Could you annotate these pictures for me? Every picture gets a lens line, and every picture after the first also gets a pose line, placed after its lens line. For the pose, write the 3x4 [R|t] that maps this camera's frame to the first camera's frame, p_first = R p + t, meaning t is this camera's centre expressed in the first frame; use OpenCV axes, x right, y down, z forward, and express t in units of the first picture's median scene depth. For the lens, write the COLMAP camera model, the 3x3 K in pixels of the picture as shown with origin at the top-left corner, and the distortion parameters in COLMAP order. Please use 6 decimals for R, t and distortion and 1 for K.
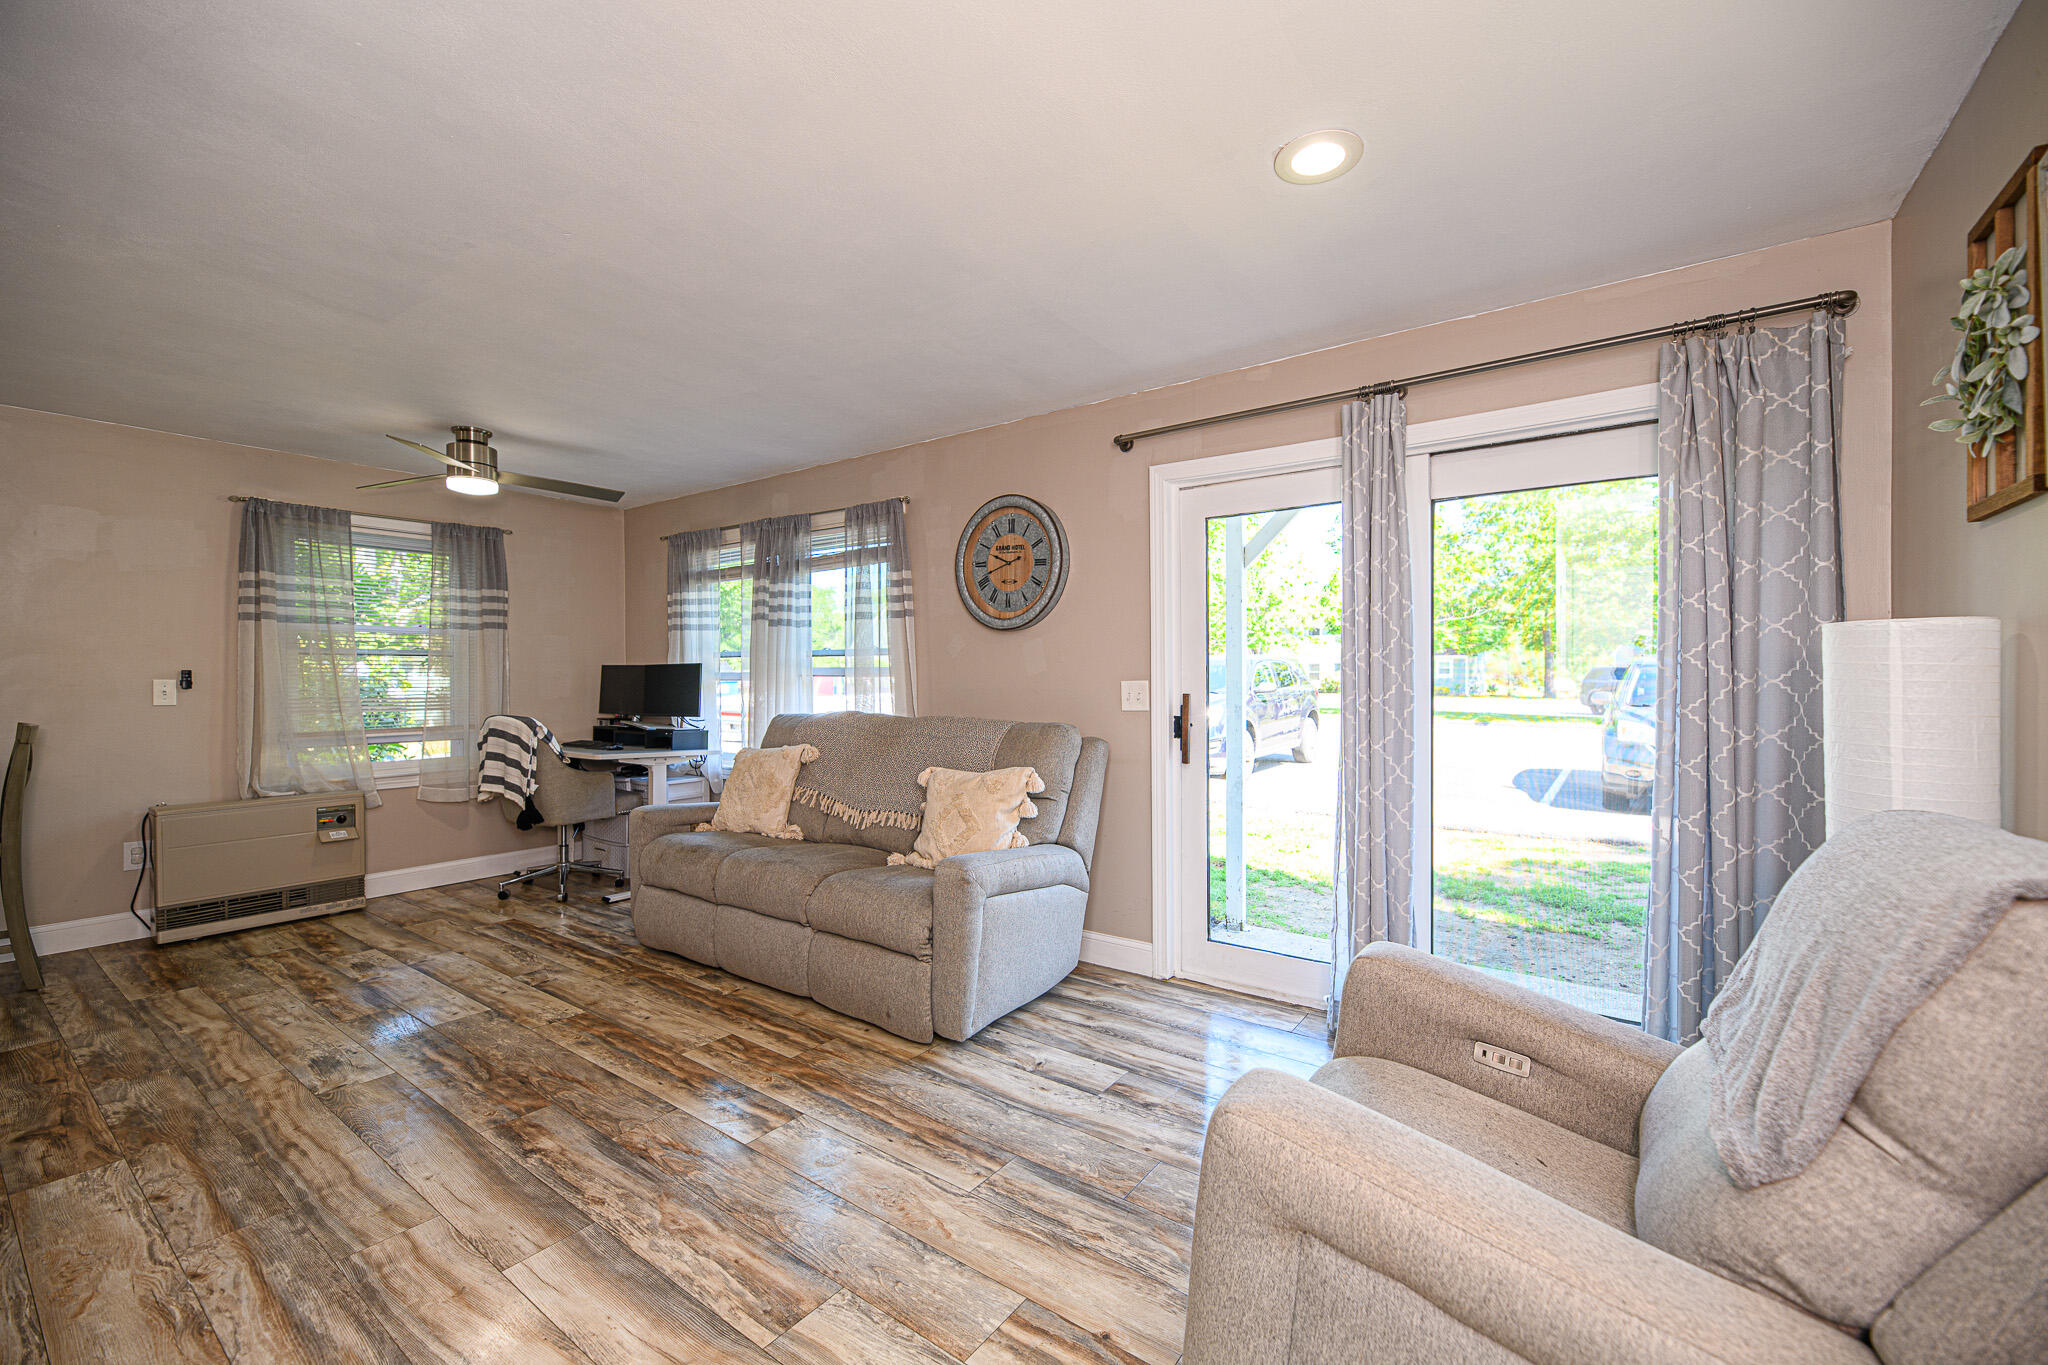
lens RADIAL K [[821.5, 0, 1032.2], [0, 821.5, 682.7], [0, 0, 1]] dist [-0.007471, -0.001539]
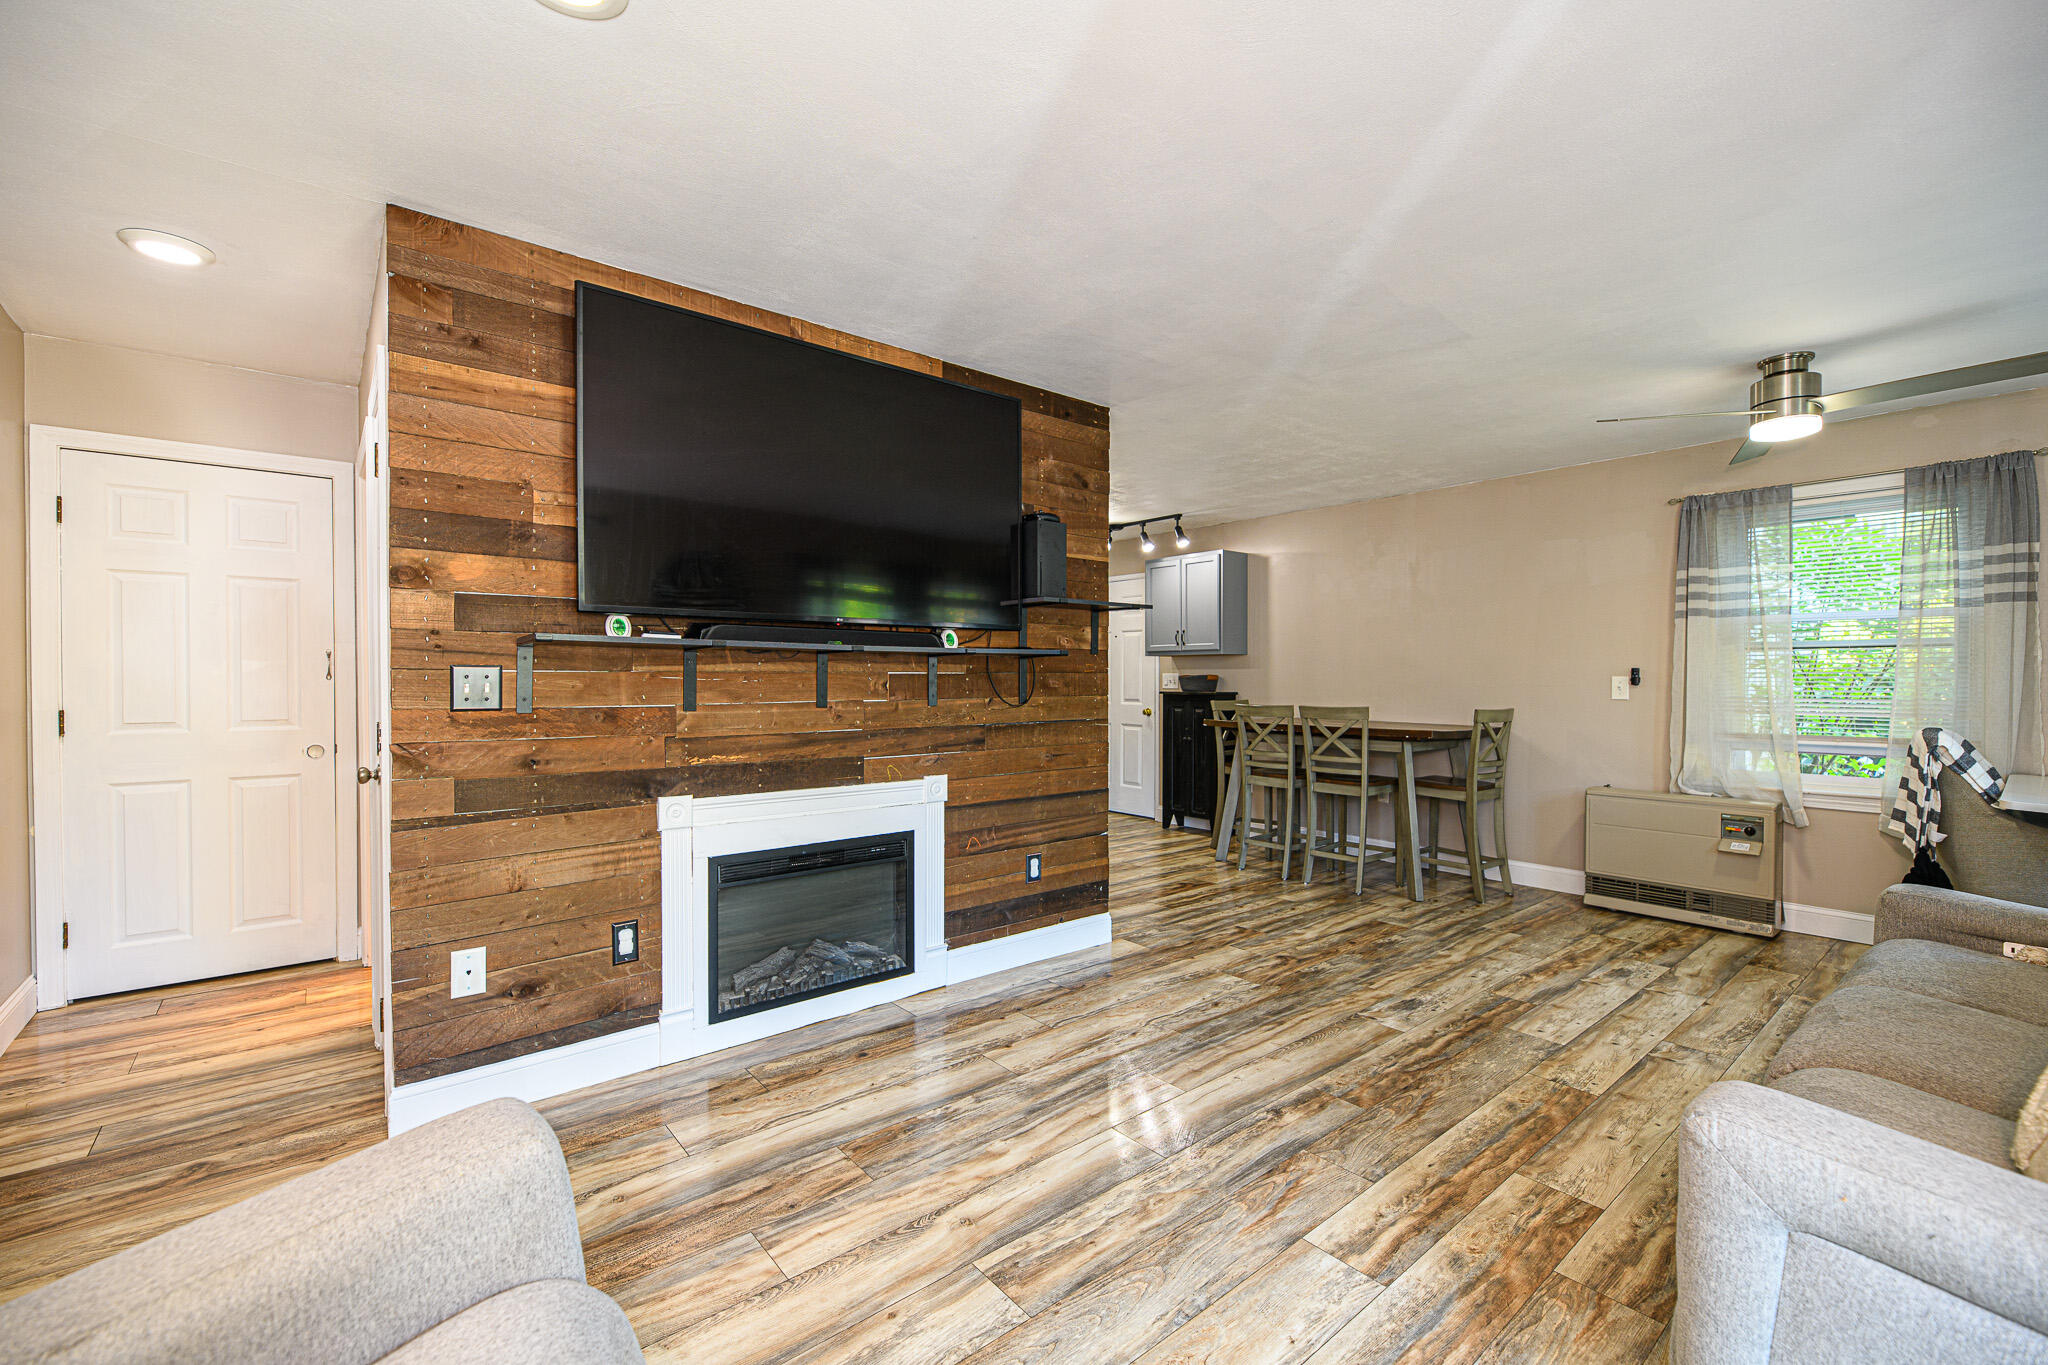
lens RADIAL K [[862.6, 0, 1034.9], [0, 862.6, 681.2], [0, 0, 1]] dist [-0.000728, -0.001065]
pose [[-0.254299, 0.005121, -0.967112, 0.398379], [-0.006867, 0.999951, 0.007101, -0.000051], [0.967101, 0.008447, -0.254251, 0.687541]]
